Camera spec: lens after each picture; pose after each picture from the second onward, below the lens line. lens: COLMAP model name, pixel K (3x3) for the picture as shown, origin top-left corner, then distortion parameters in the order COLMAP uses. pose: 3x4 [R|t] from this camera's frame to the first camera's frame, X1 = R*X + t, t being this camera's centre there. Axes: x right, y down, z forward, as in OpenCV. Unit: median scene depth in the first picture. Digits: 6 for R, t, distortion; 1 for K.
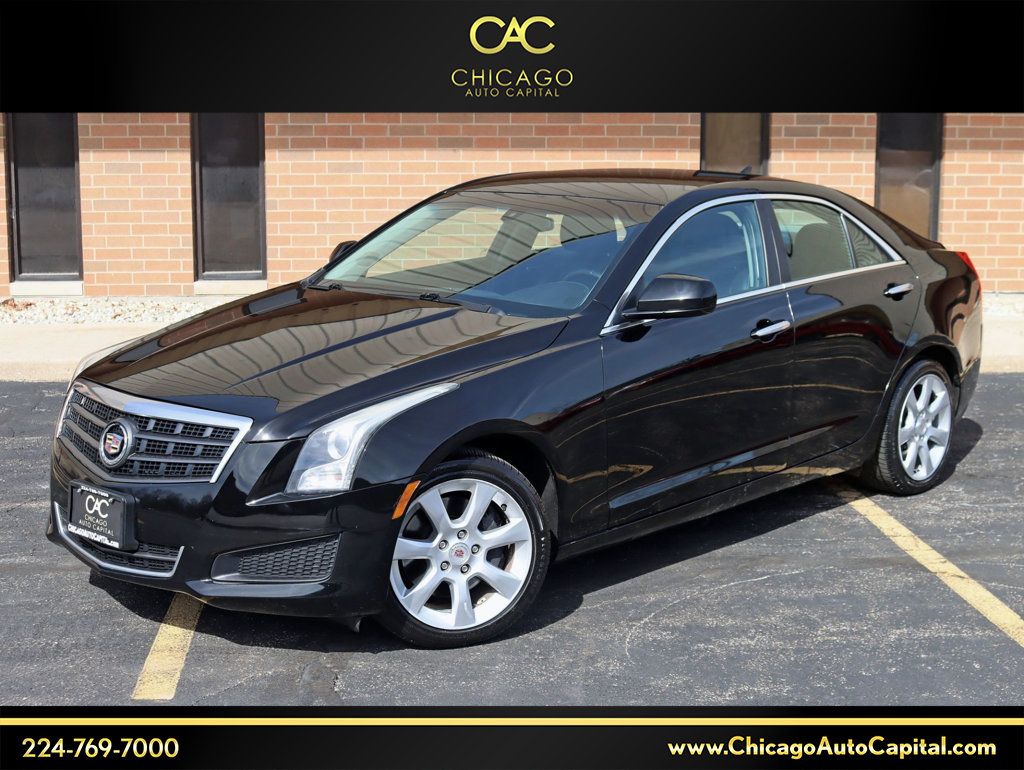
lens RADIAL K [[1396.0, 0, 512.0], [0, 1396.0, 385.0], [0, 0, 1]] dist [-0.005946, -0.004389]
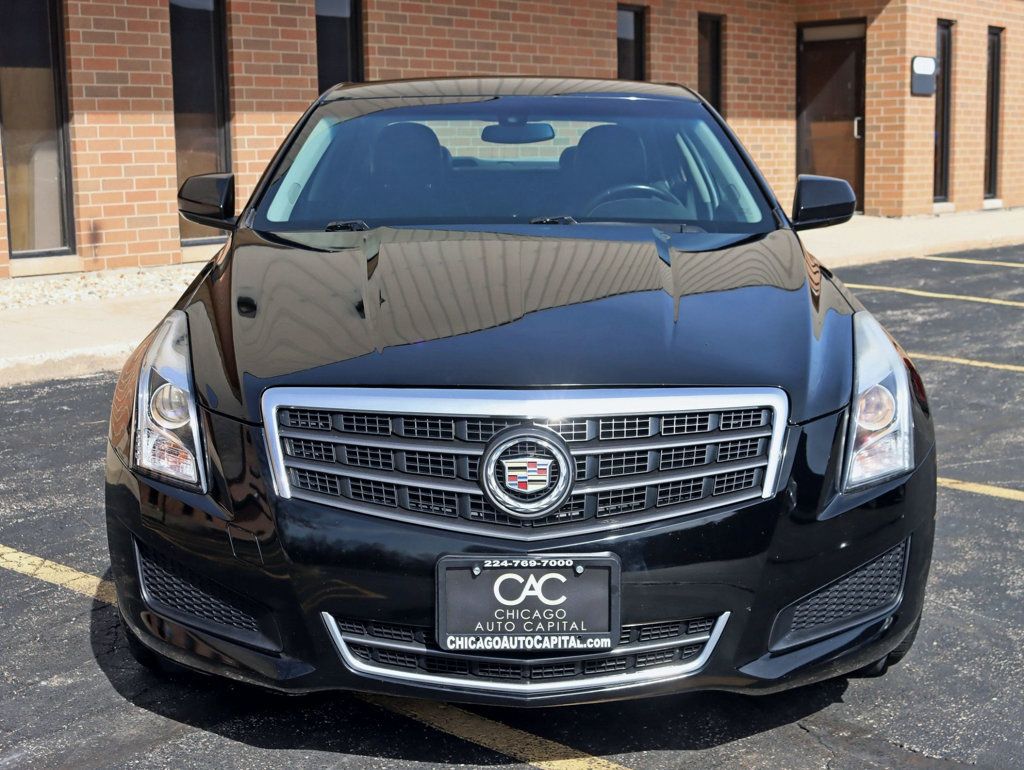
lens RADIAL K [[1344.4, 0, 513.0], [0, 1344.4, 417.3], [0, 0, 1]] dist [-0.028859, -0.083079]
pose [[0.752404, -0.147768, 0.641913, -0.641145], [0.126114, 0.988801, 0.079799, -0.025664], [-0.646516, 0.020914, 0.762614, 0.589783]]
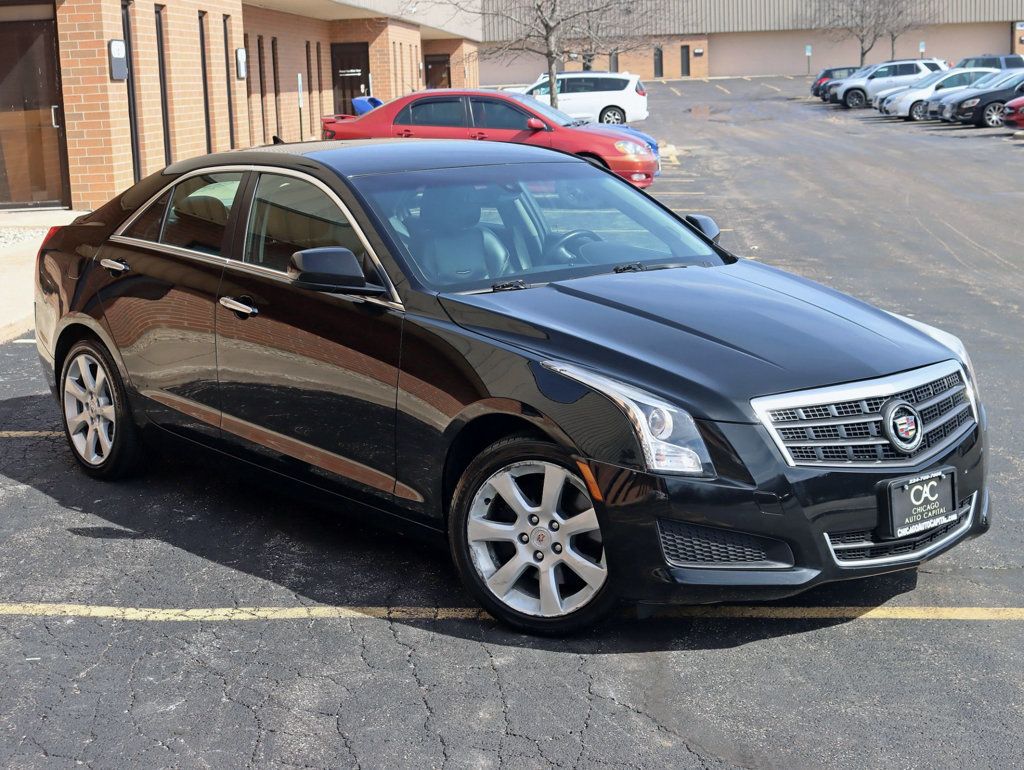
lens RADIAL K [[1553.3, 0, 512.0], [0, 1553.3, 385.0], [0, 0, 1]] dist [-0.032031, -0.146318]
pose [[0.196684, -0.194375, 0.961007, -1.350329], [0.187248, 0.969558, 0.157782, -0.202812], [-0.962421, 0.148914, 0.227093, 1.020278]]
